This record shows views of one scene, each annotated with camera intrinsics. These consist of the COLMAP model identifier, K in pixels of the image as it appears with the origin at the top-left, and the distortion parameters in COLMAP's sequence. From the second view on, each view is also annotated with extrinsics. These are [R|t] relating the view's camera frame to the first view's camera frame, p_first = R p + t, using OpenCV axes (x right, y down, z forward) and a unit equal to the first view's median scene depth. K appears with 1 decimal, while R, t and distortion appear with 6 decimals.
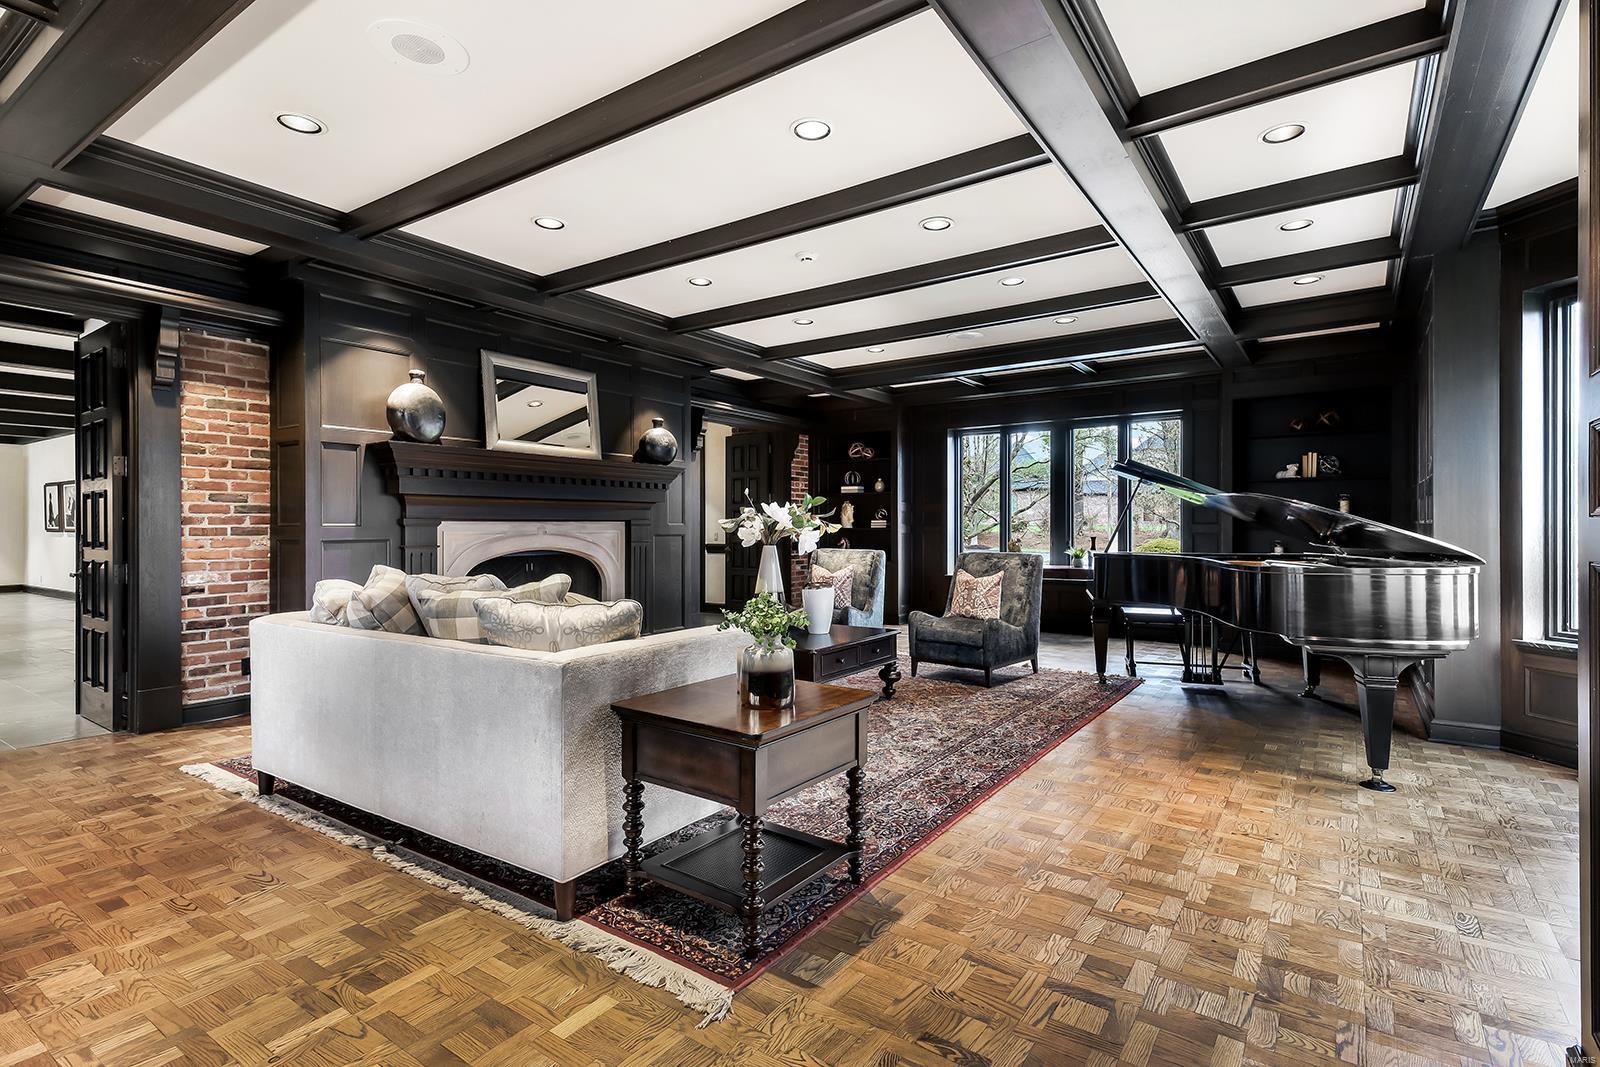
lens RADIAL K [[771.7, 0, 803.2], [0, 771.7, 525.9], [0, 0, 1]] dist [0.047147, -0.000150]
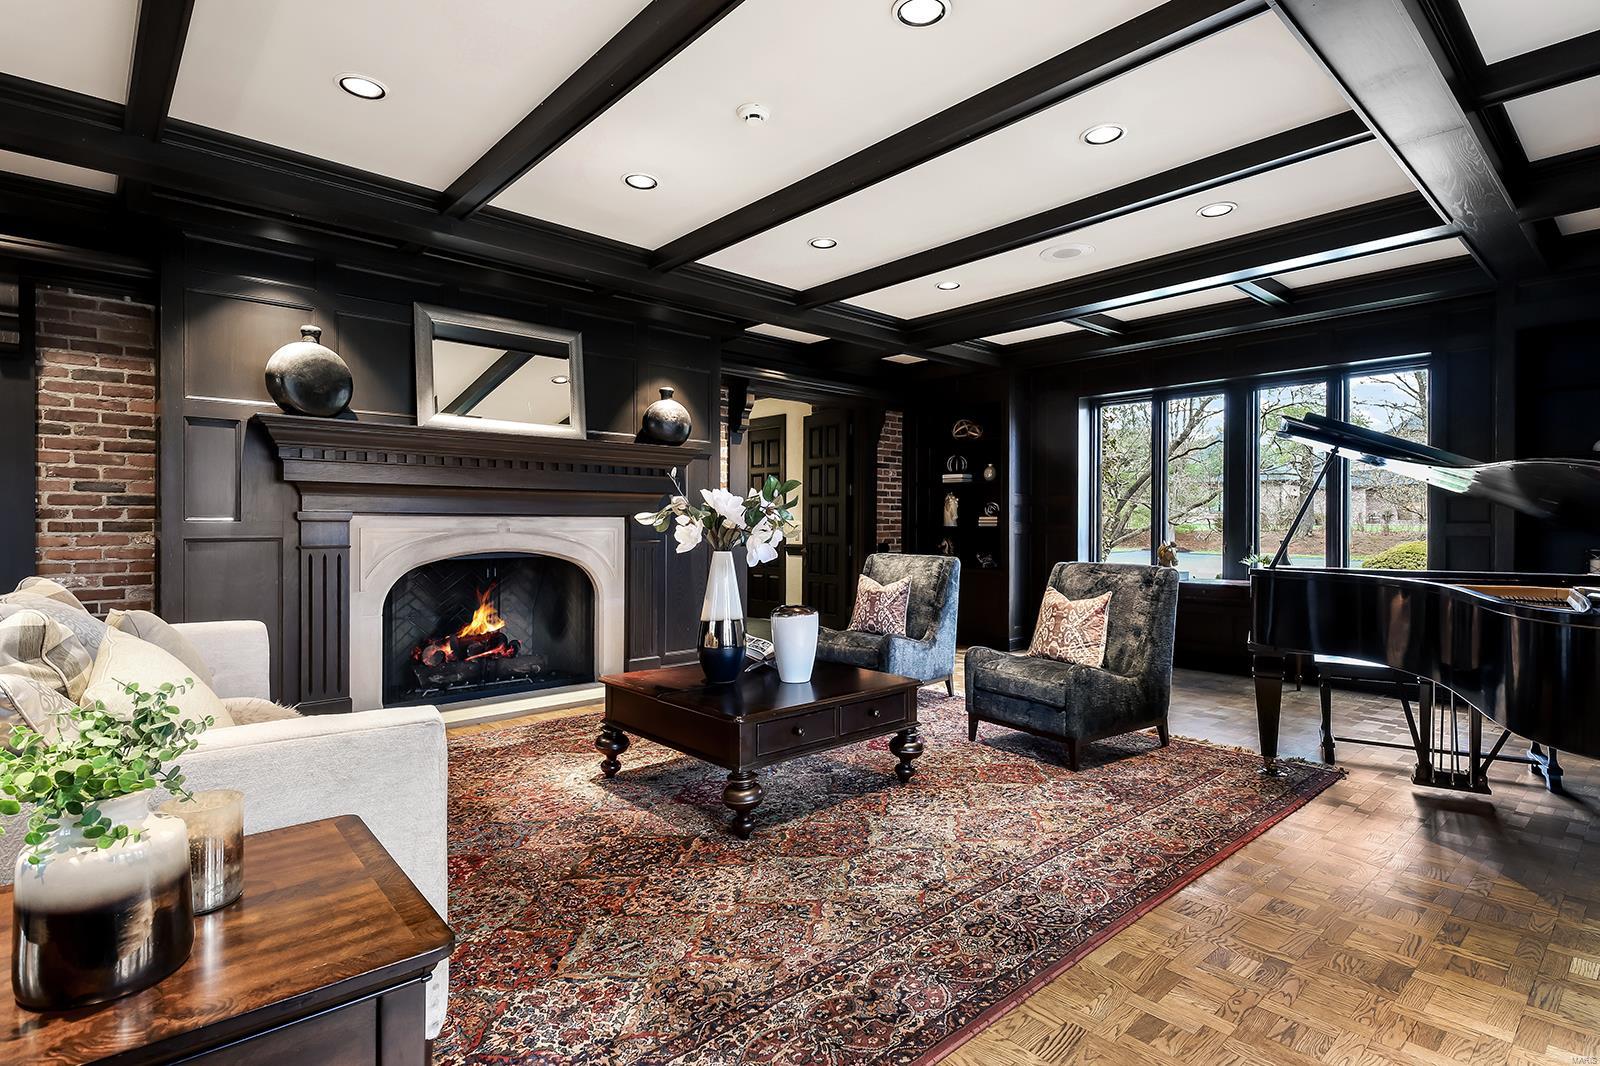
lens RADIAL K [[795.7, 0, 798.0], [0, 795.7, 525.2], [0, 0, 1]] dist [0.038829, -0.022068]
pose [[0.974164, 0.004654, -0.225794, 0.160725], [-0.004148, 0.999988, 0.002715, -0.000081], [0.225804, -0.001708, 0.974171, 0.281932]]
